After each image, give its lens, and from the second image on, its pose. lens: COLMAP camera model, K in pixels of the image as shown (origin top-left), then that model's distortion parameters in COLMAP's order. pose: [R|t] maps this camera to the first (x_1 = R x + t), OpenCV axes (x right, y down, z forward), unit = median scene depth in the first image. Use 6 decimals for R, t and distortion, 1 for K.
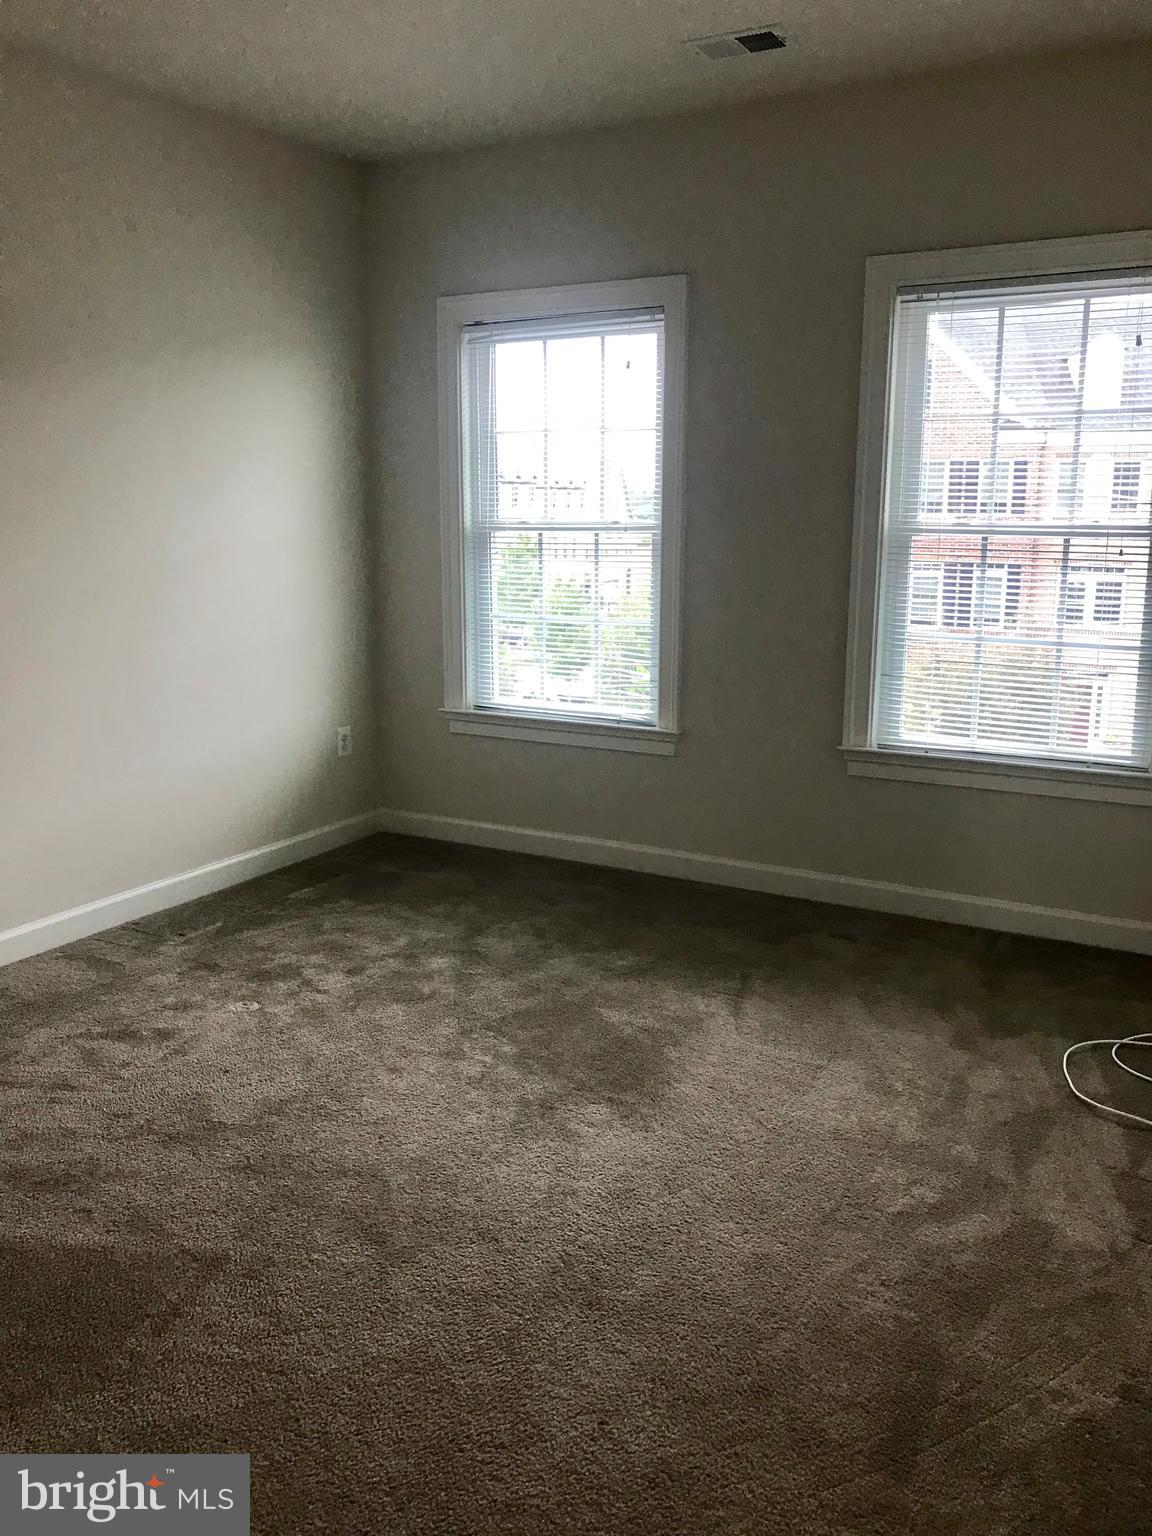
lens RADIAL K [[1250.2, 0, 576.0], [0, 1250.2, 768.0], [0, 0, 1]] dist [0.047273, -0.004104]
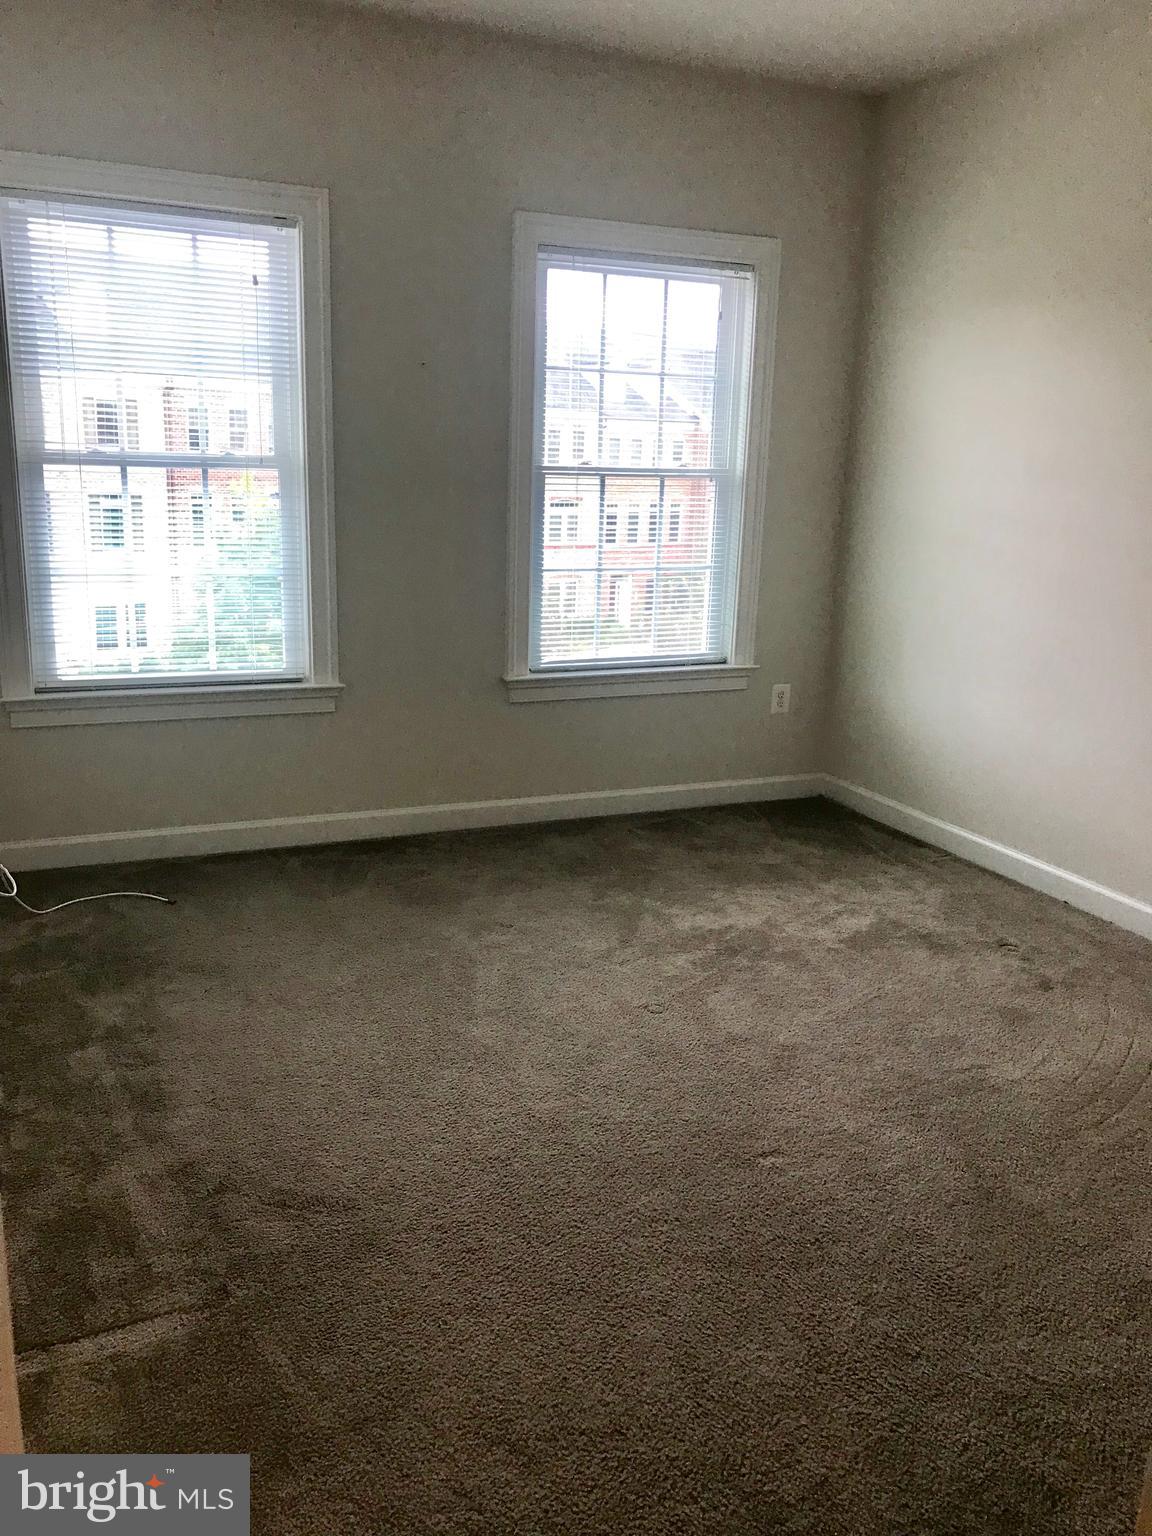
lens RADIAL K [[1250.2, 0, 576.0], [0, 1250.2, 768.0], [0, 0, 1]] dist [0.047273, -0.004104]
pose [[0.573771, -0.182587, 0.798404, -0.701688], [0.130353, 0.982766, 0.131071, -0.082552], [-0.808576, 0.028870, 0.587684, 0.382546]]
